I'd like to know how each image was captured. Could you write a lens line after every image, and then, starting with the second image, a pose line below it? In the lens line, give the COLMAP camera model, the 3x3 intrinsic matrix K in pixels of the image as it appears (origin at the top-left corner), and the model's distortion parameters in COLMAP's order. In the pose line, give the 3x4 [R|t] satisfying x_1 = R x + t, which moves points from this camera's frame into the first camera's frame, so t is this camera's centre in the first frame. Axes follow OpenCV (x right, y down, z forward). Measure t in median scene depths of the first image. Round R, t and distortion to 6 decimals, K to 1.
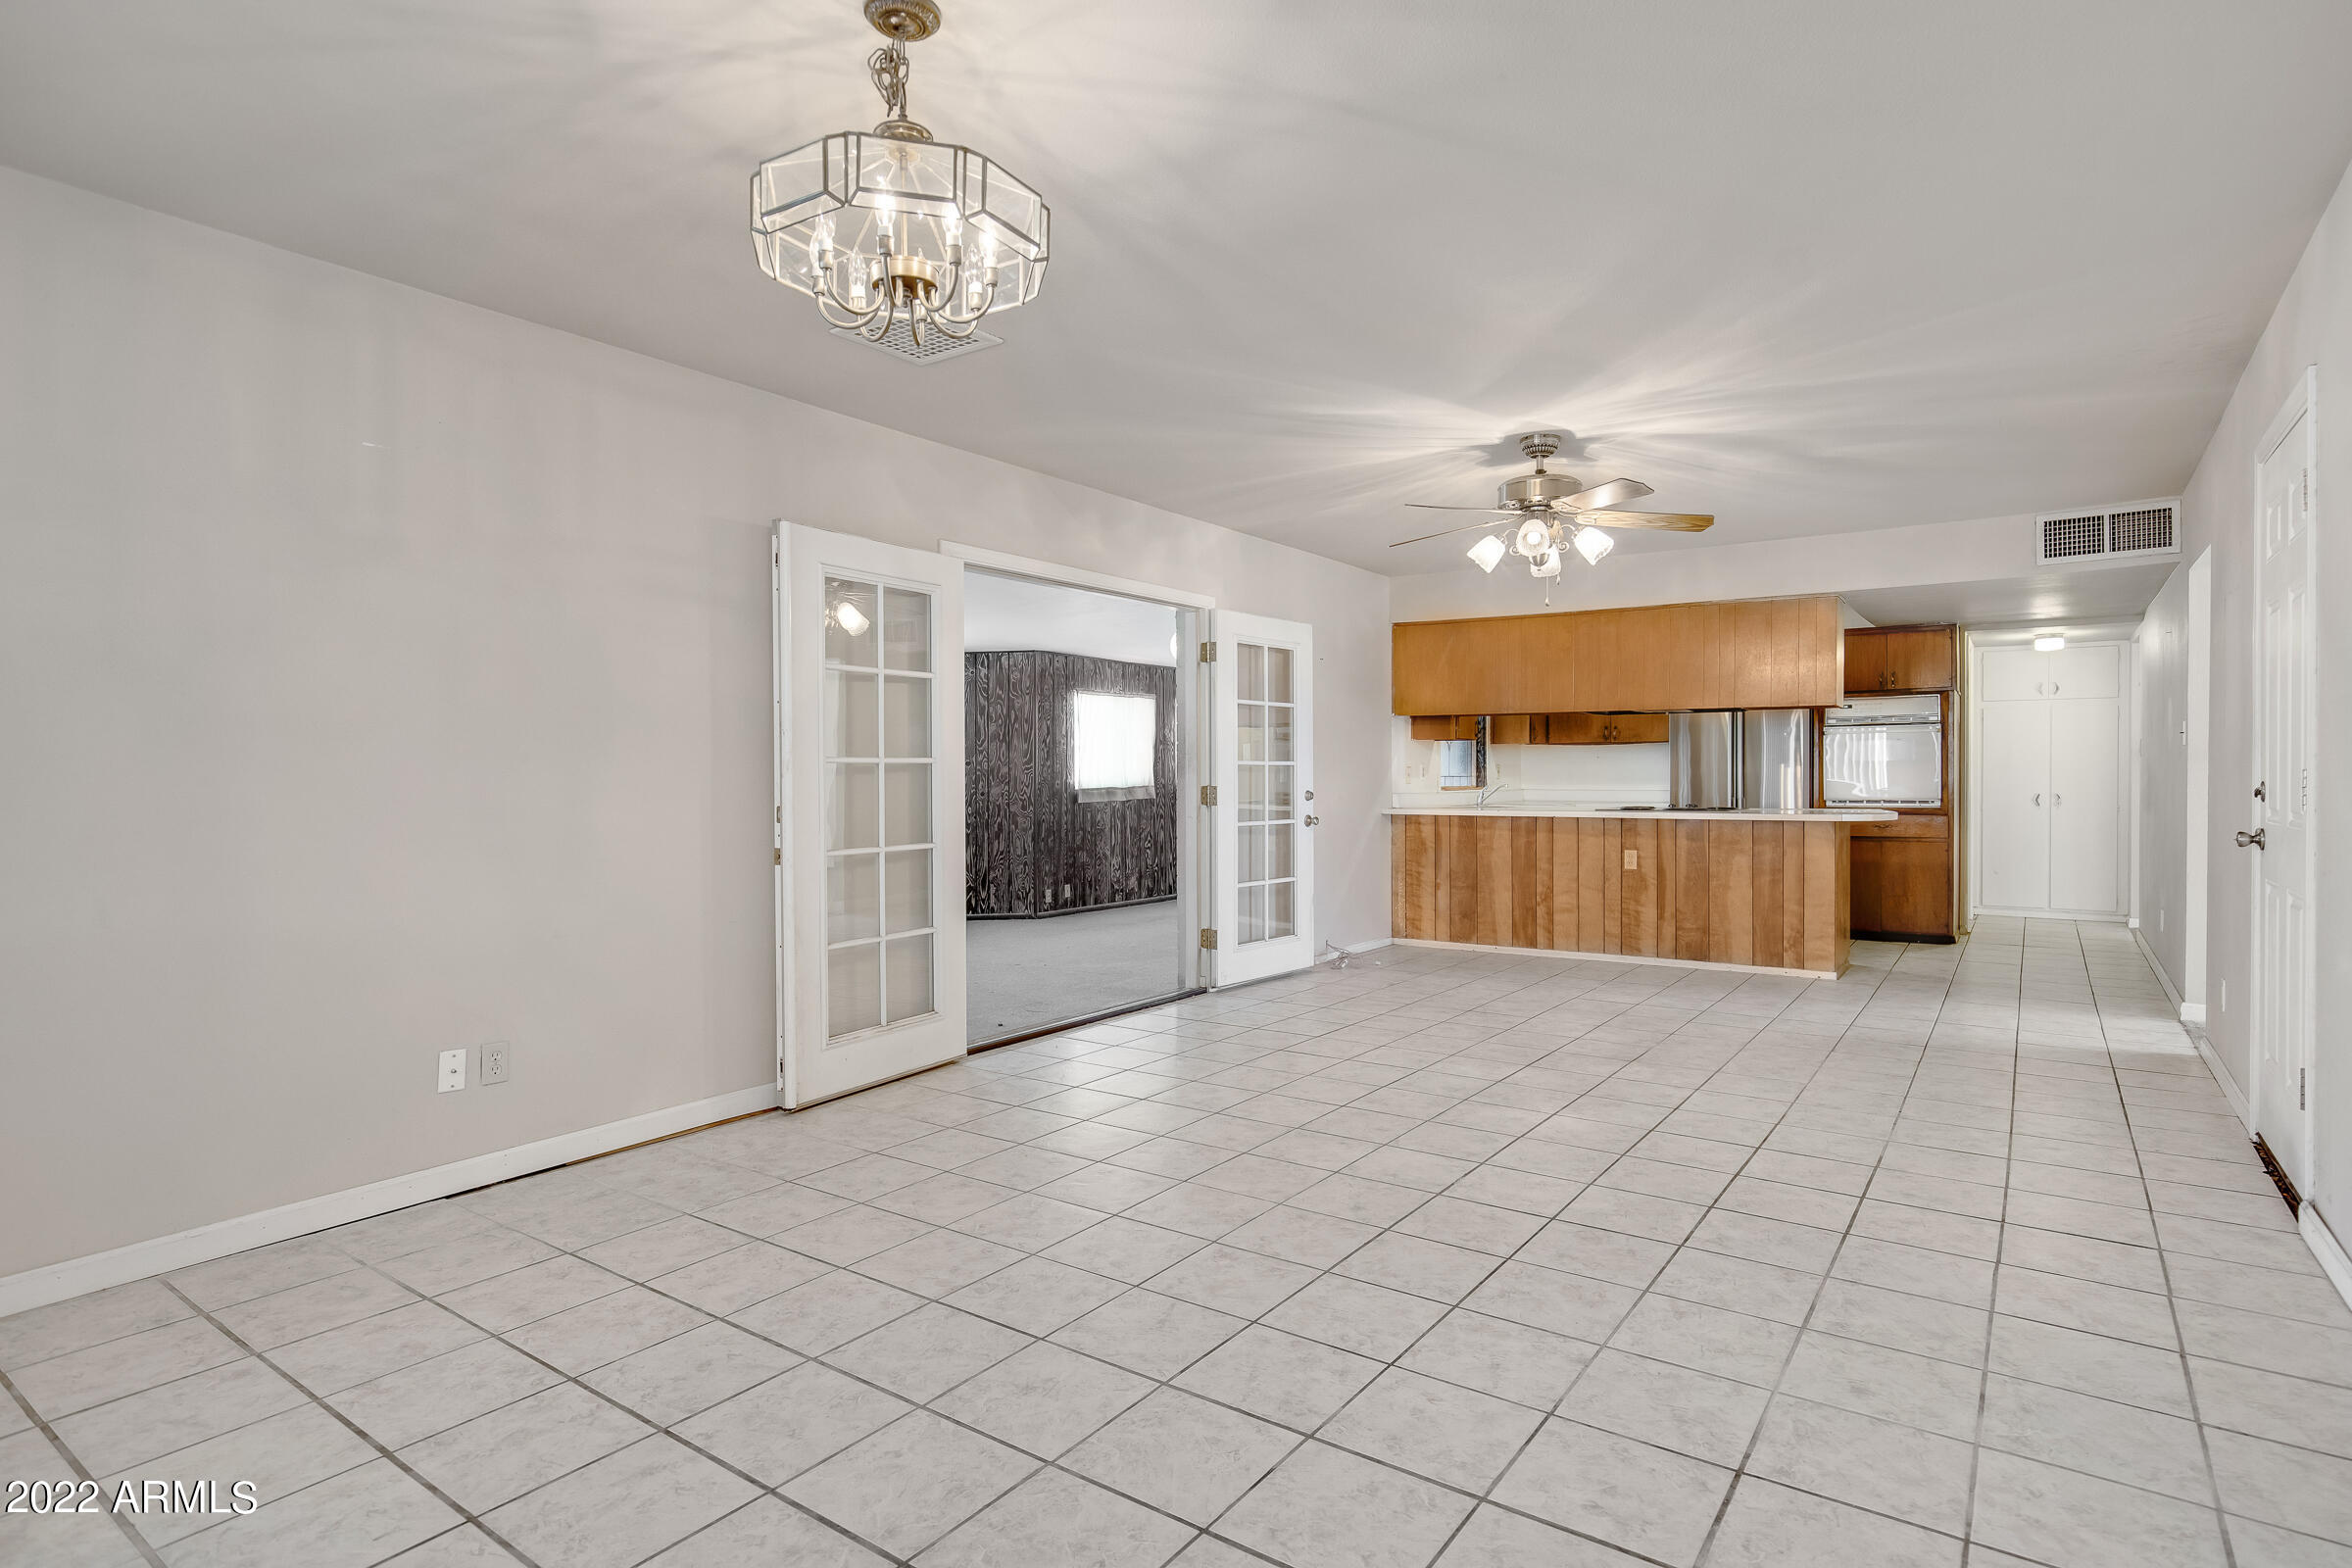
lens RADIAL K [[1225.5, 0, 1187.0], [0, 1225.5, 783.3], [0, 0, 1]] dist [0.000796, 0.001244]
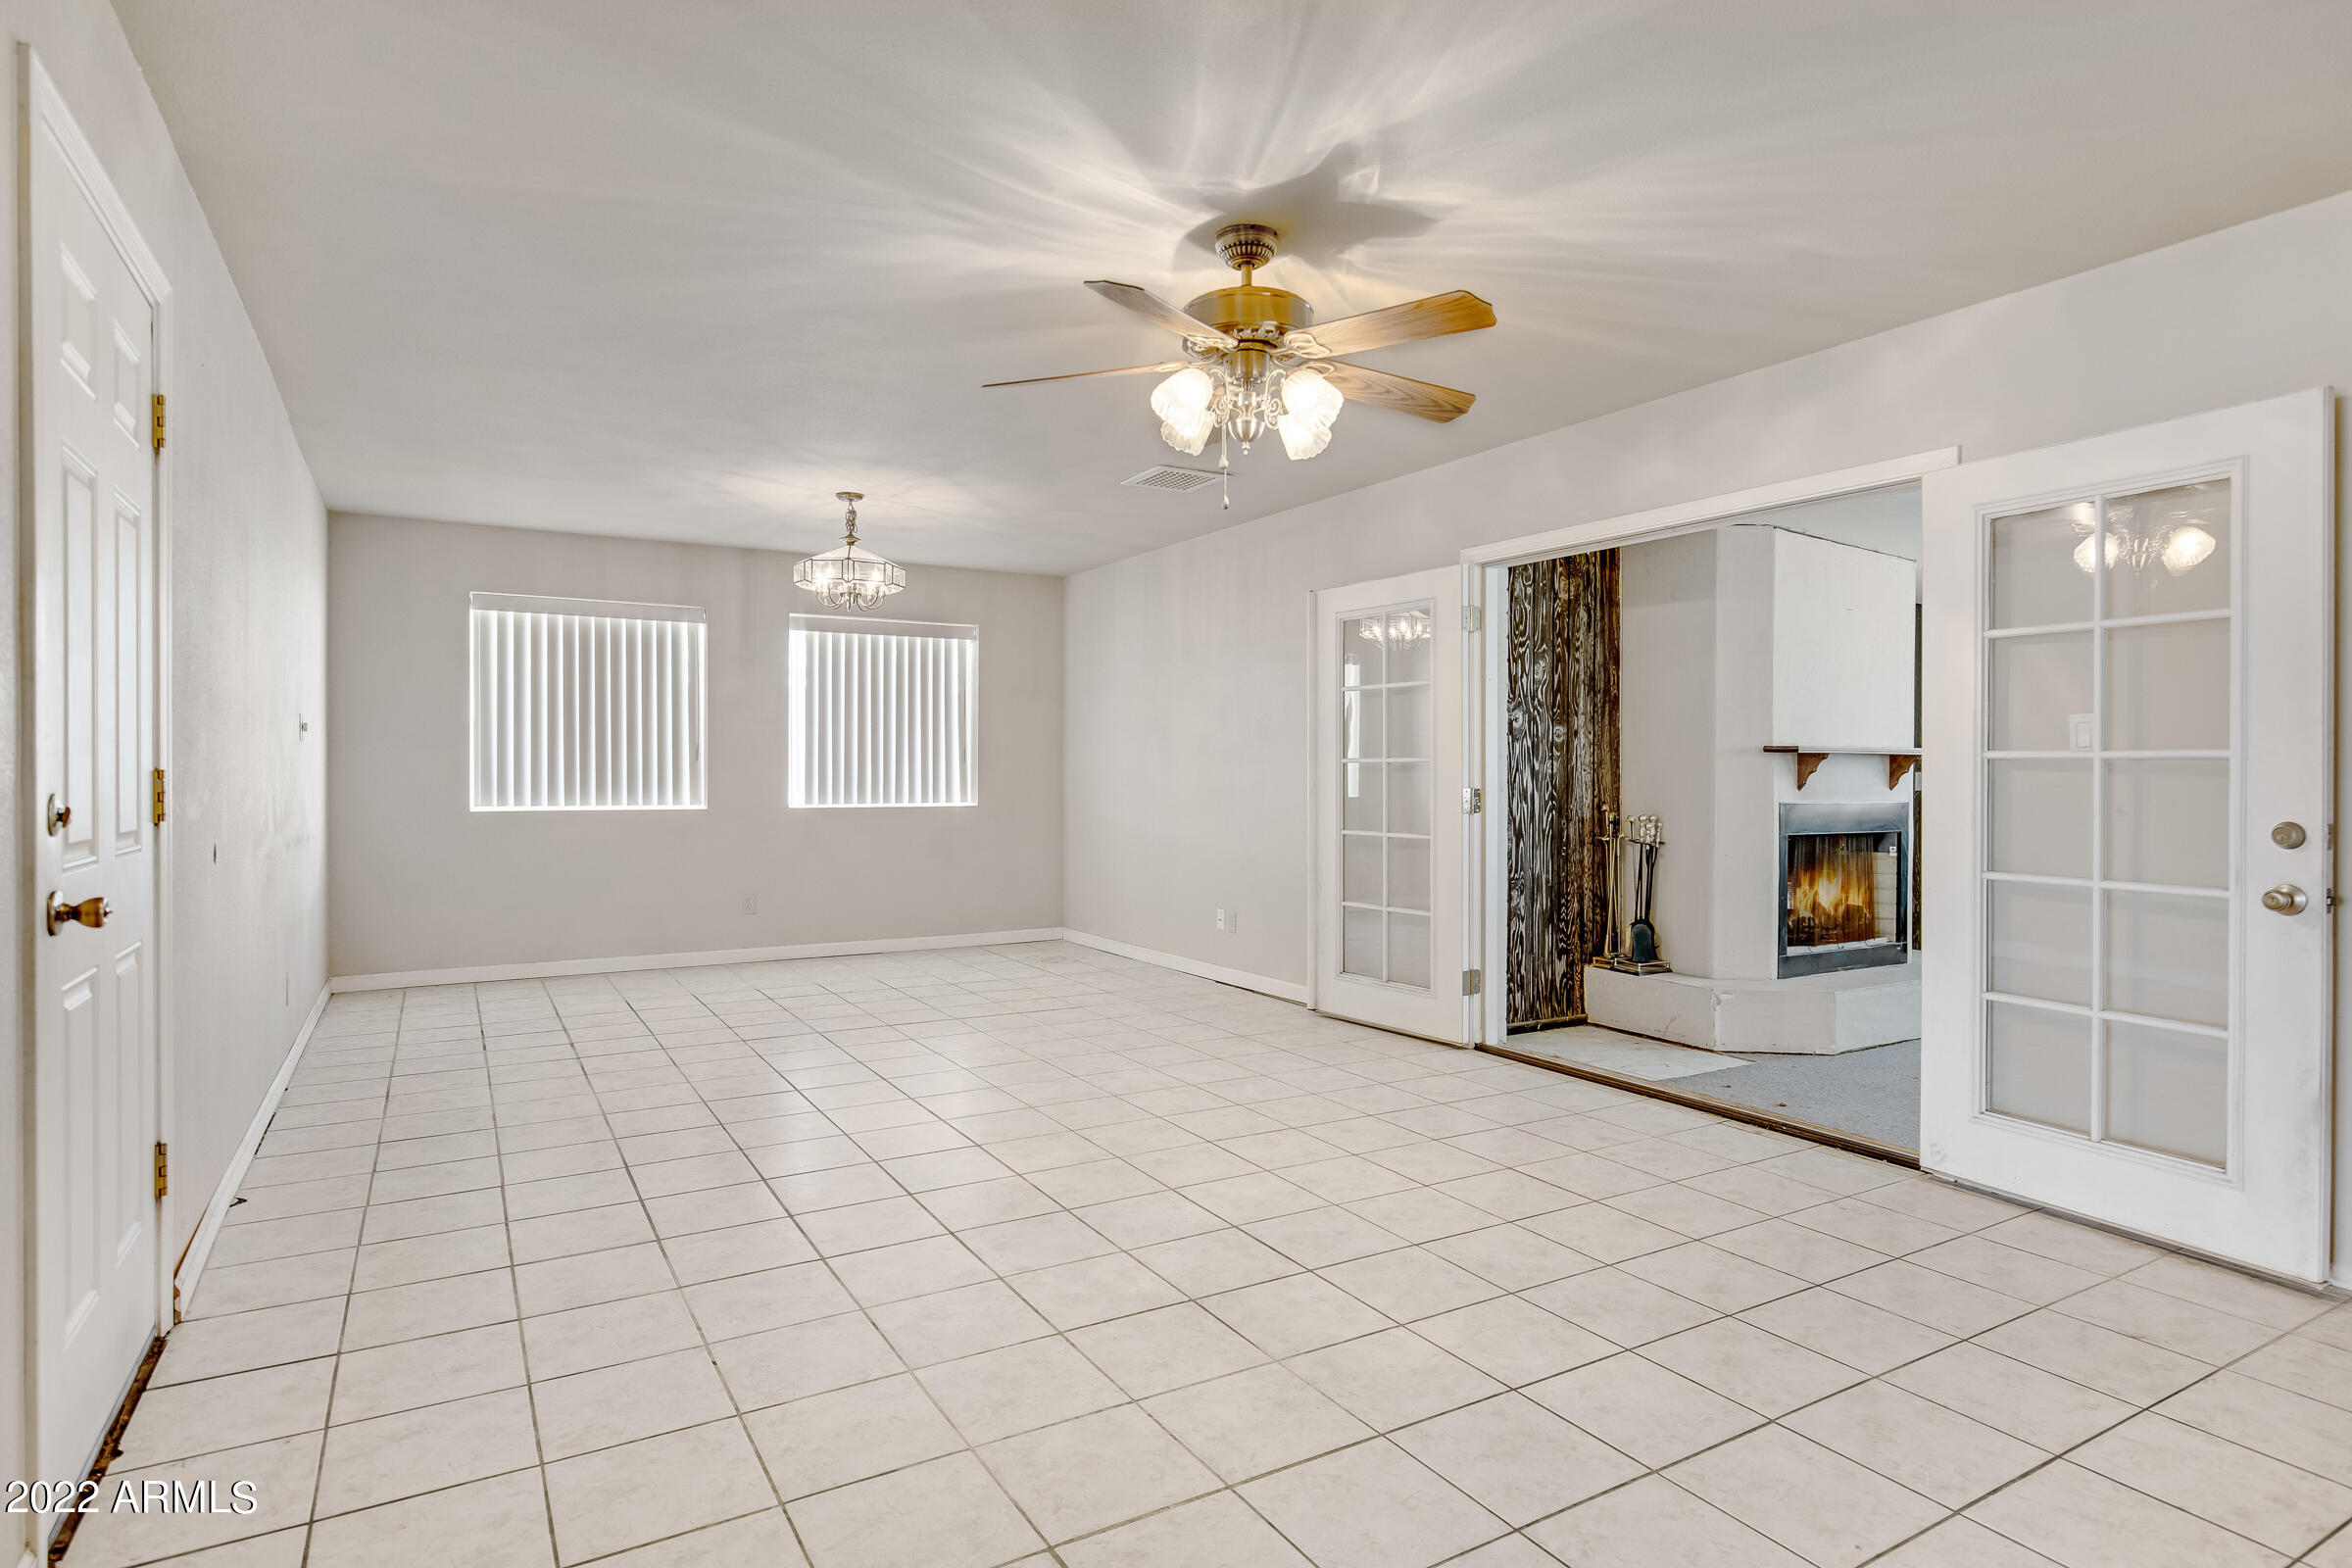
lens RADIAL K [[1204.8, 0, 1175.3], [0, 1204.8, 776.8], [0, 0, 1]] dist [-0.002509, -0.000018]
pose [[-0.401619, 0.006198, -0.915786, 0.950262], [-0.011040, 0.999872, 0.011609, -0.014694], [0.915740, 0.014772, -0.401499, 1.336187]]
